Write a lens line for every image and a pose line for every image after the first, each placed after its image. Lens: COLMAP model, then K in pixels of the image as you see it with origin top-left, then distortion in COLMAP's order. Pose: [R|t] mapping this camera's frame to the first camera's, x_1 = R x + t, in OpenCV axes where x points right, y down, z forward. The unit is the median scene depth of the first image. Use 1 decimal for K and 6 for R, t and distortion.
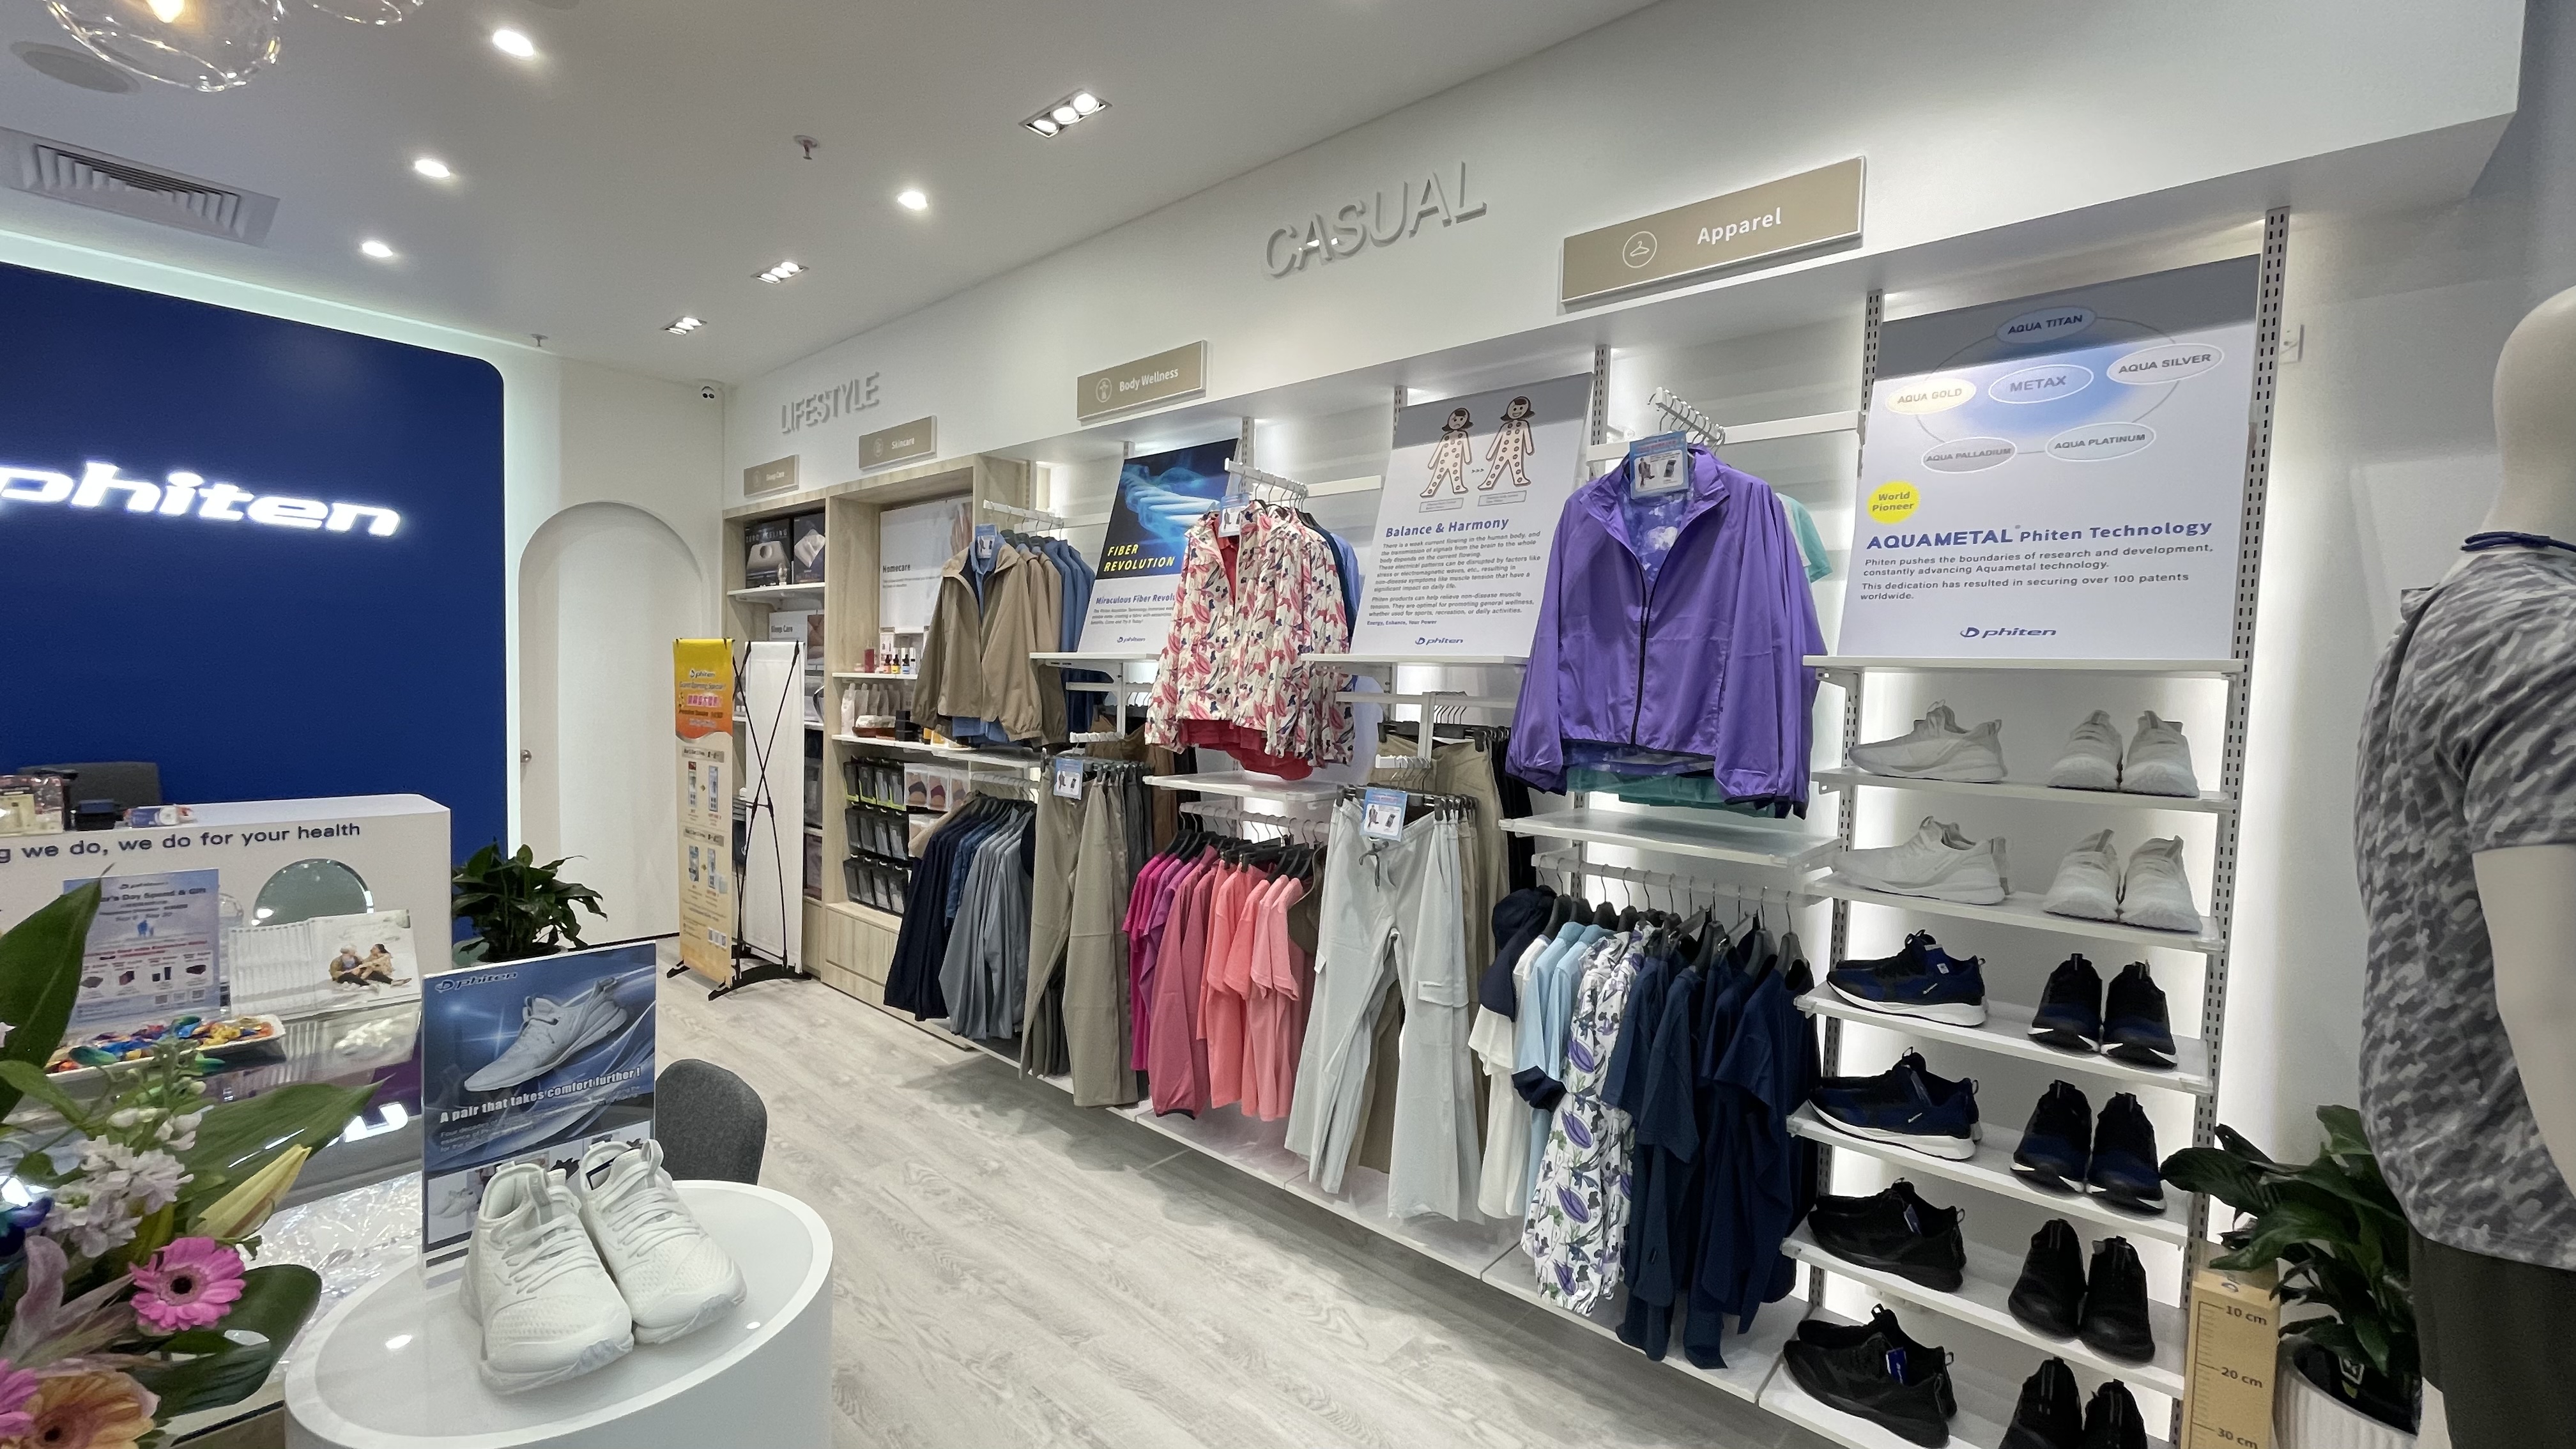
lens RADIAL K [[1045.9, 0, 1278.5], [0, 1045.9, 732.9], [0, 0, 1]] dist [-0.002653, 0.001173]
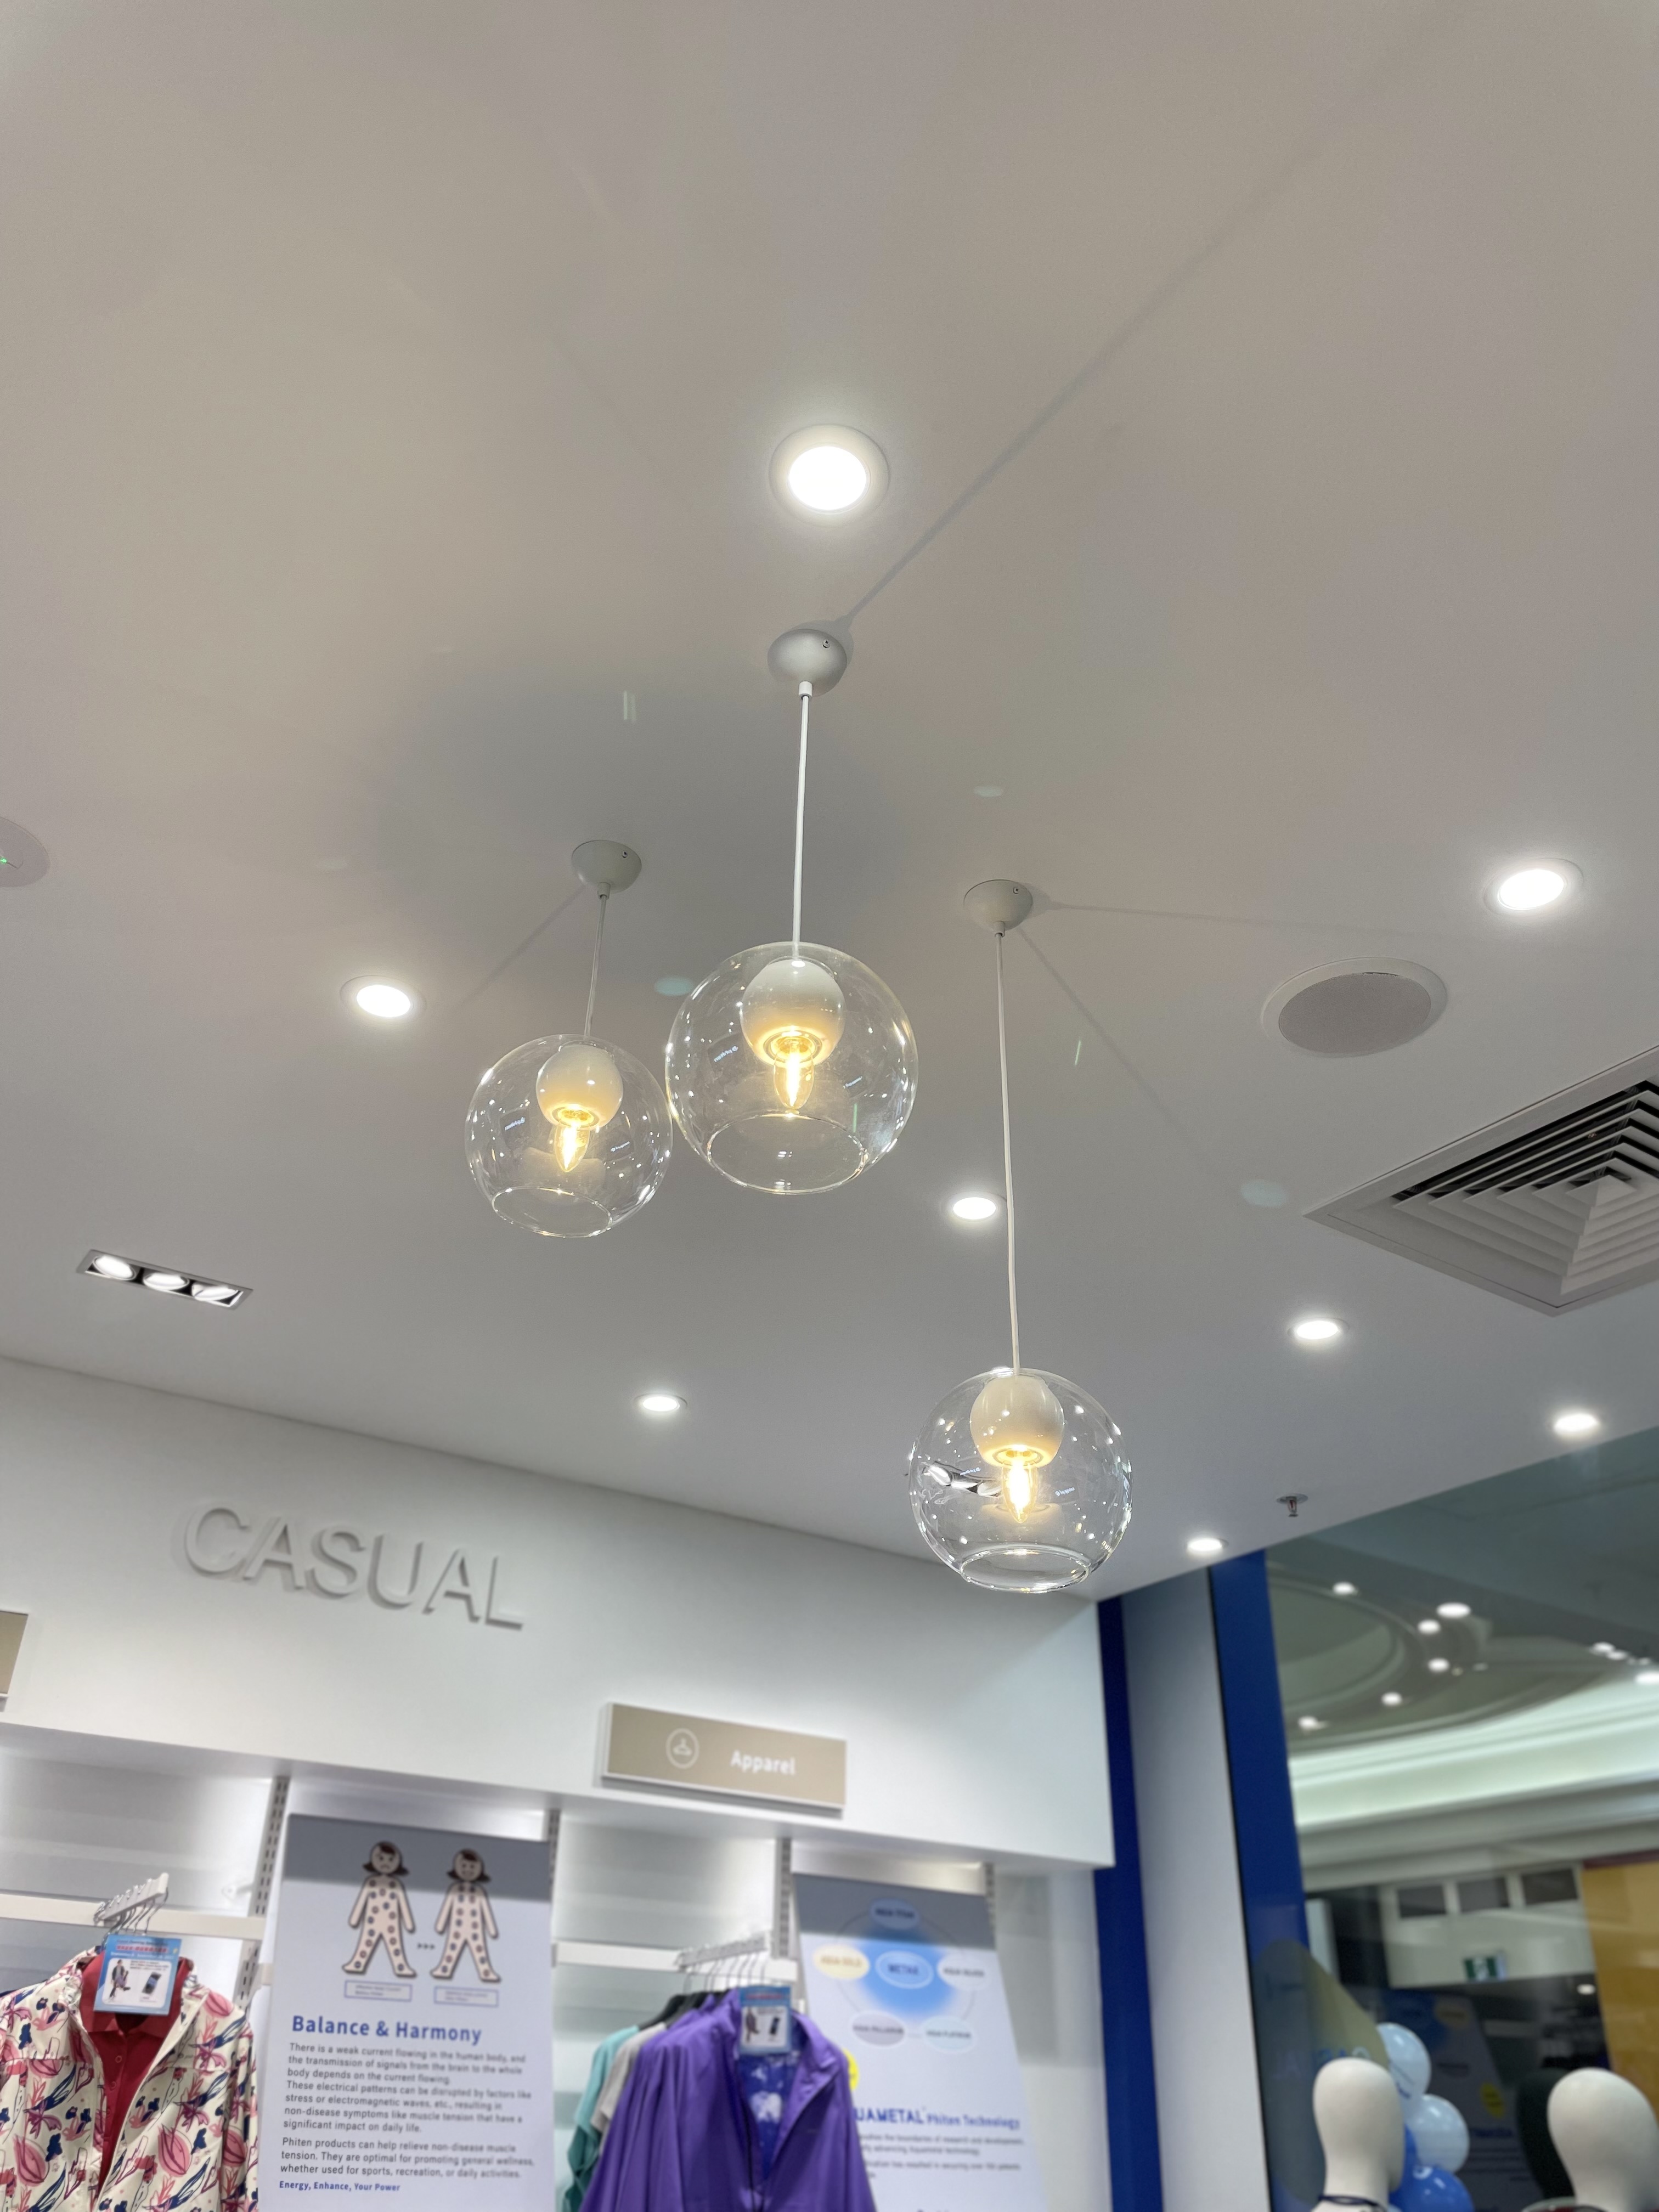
lens RADIAL K [[1772.8, 0, 840.8], [0, 1772.8, 1094.5], [0, 0, 1]] dist [0.009199, -0.027505]
pose [[0.235048, 0.475771, 0.847581, -0.916764], [0.029857, 0.868066, -0.495550, -0.118923], [-0.971525, 0.141784, 0.189833, 0.321693]]
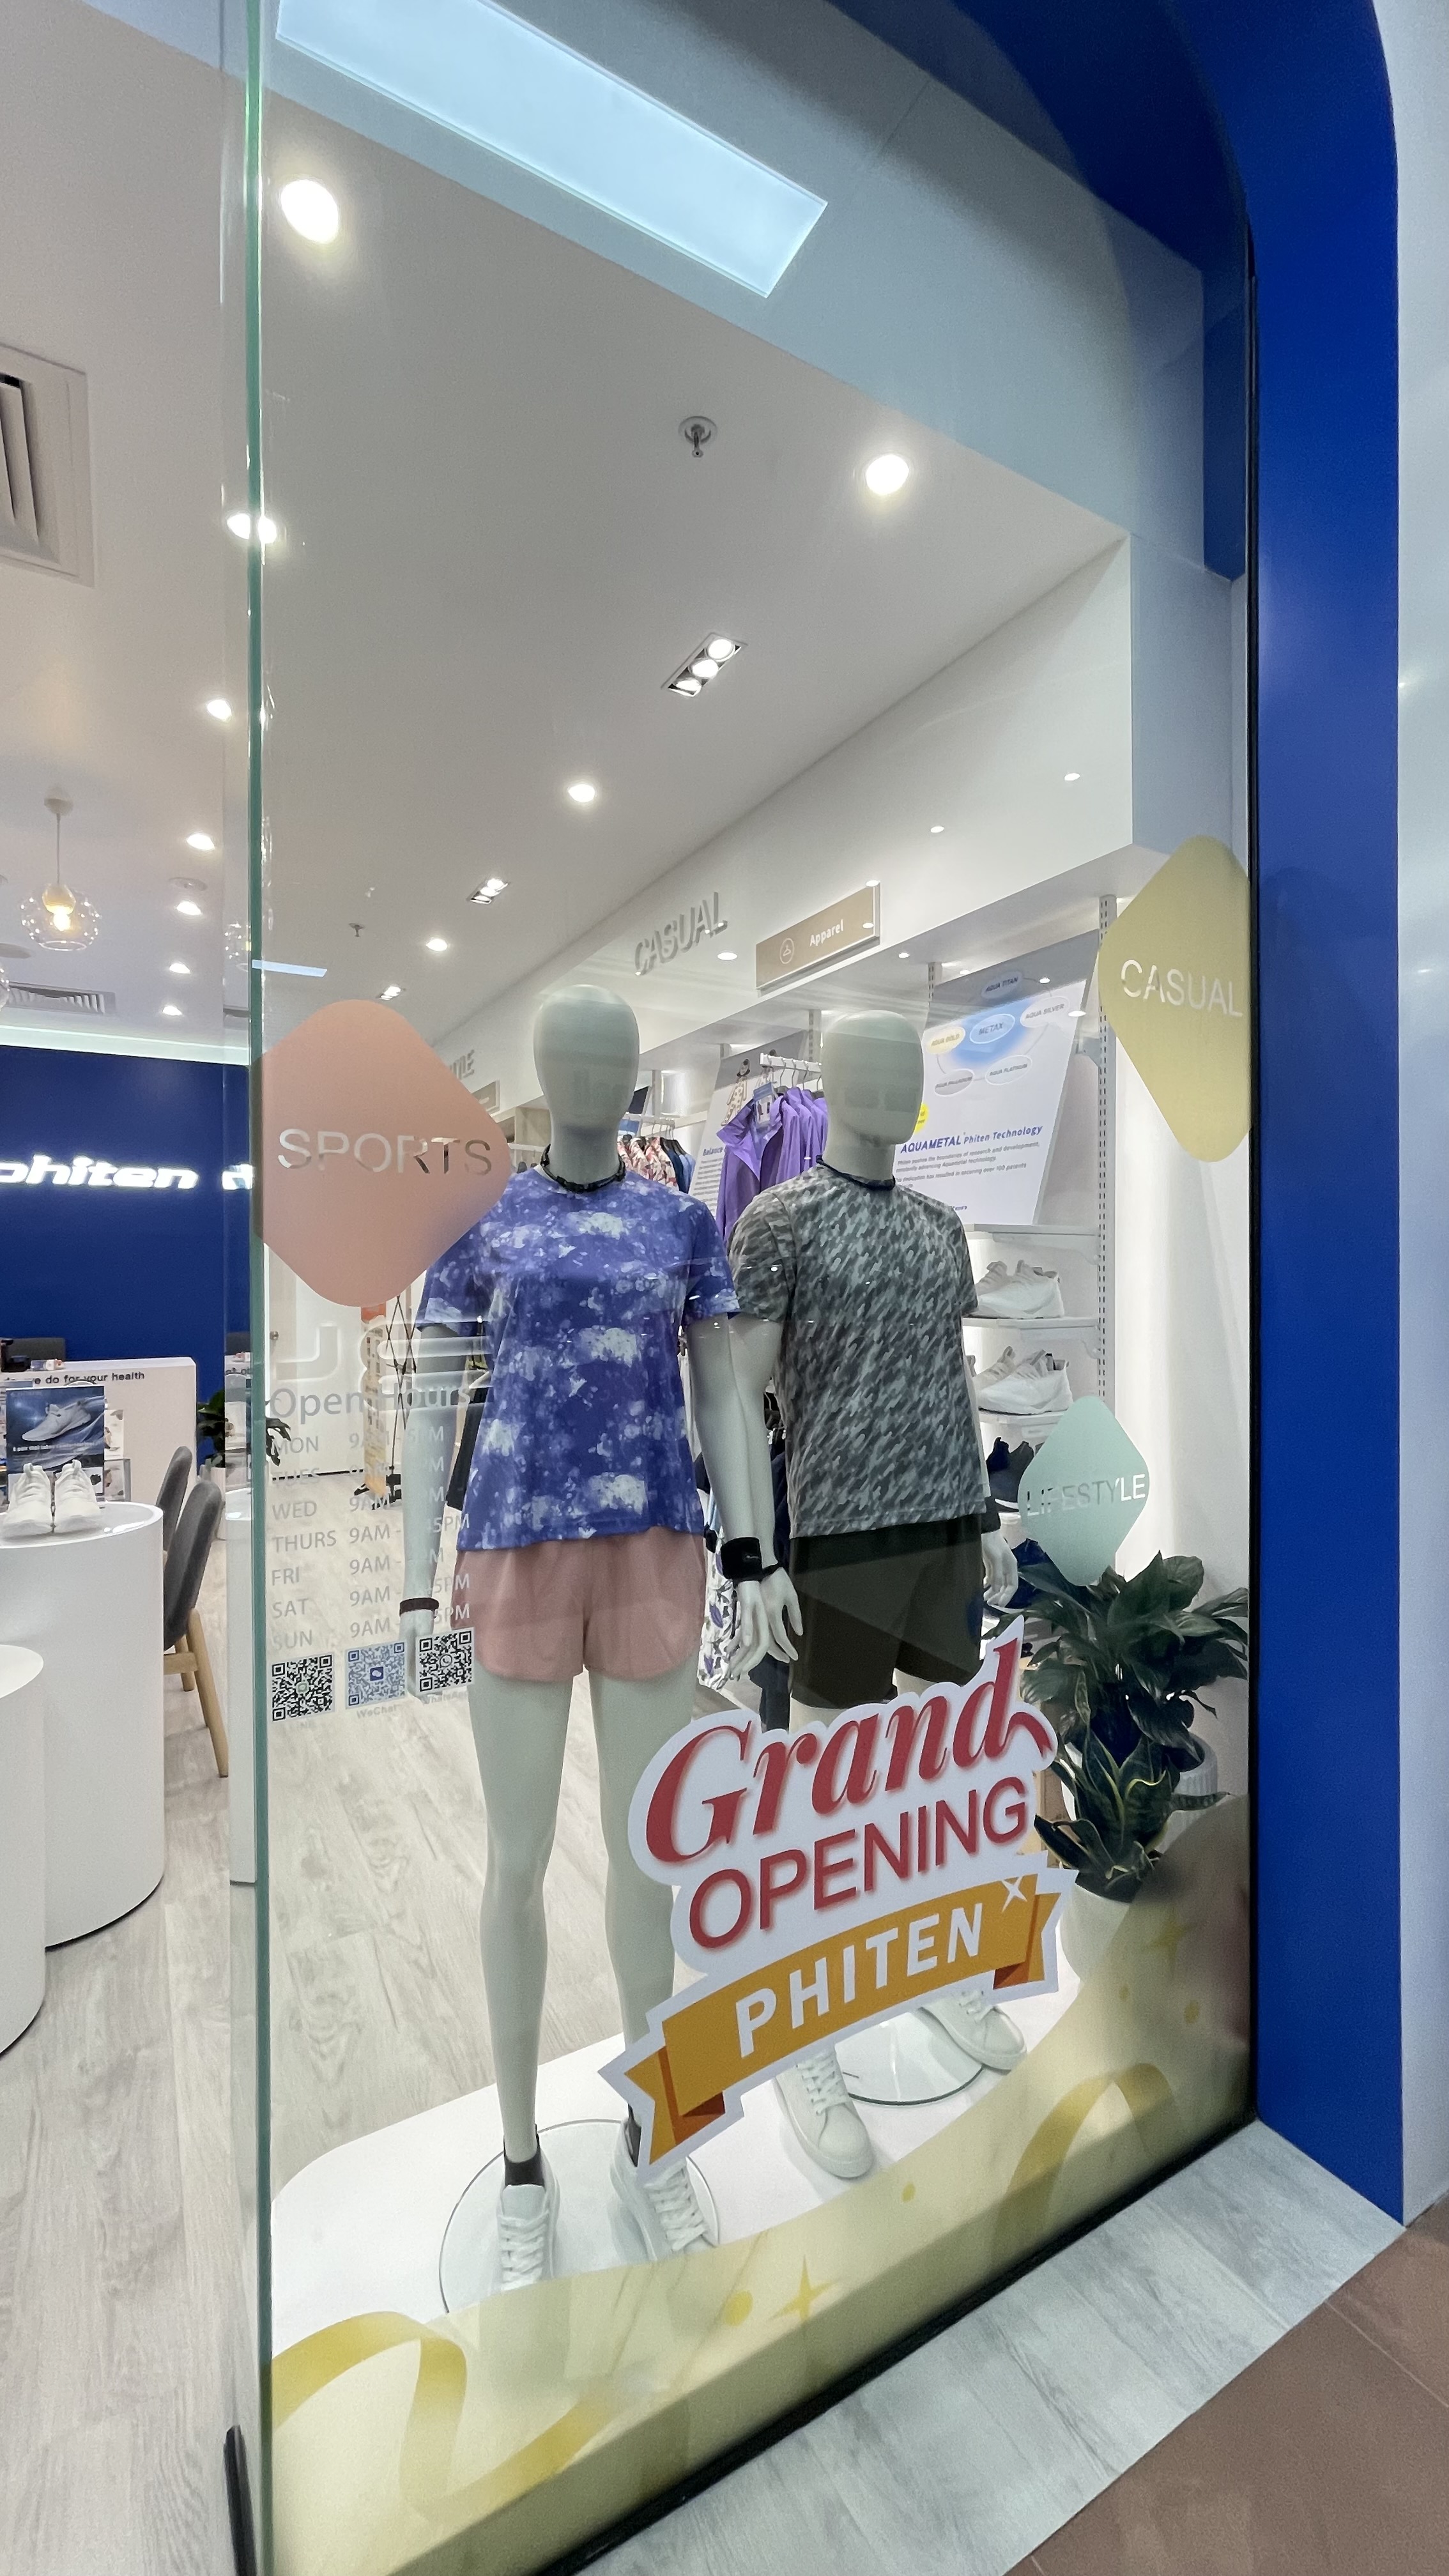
lens RADIAL K [[1045.9, 0, 716.4], [0, 1045.9, 1269.0], [0, 0, 1]] dist [-0.002653, 0.001173]
pose [[0.946497, -0.032087, -0.321112, 0.491535], [0.014470, 0.998264, -0.057100, 0.035661], [0.322387, 0.049399, 0.945318, -0.252200]]
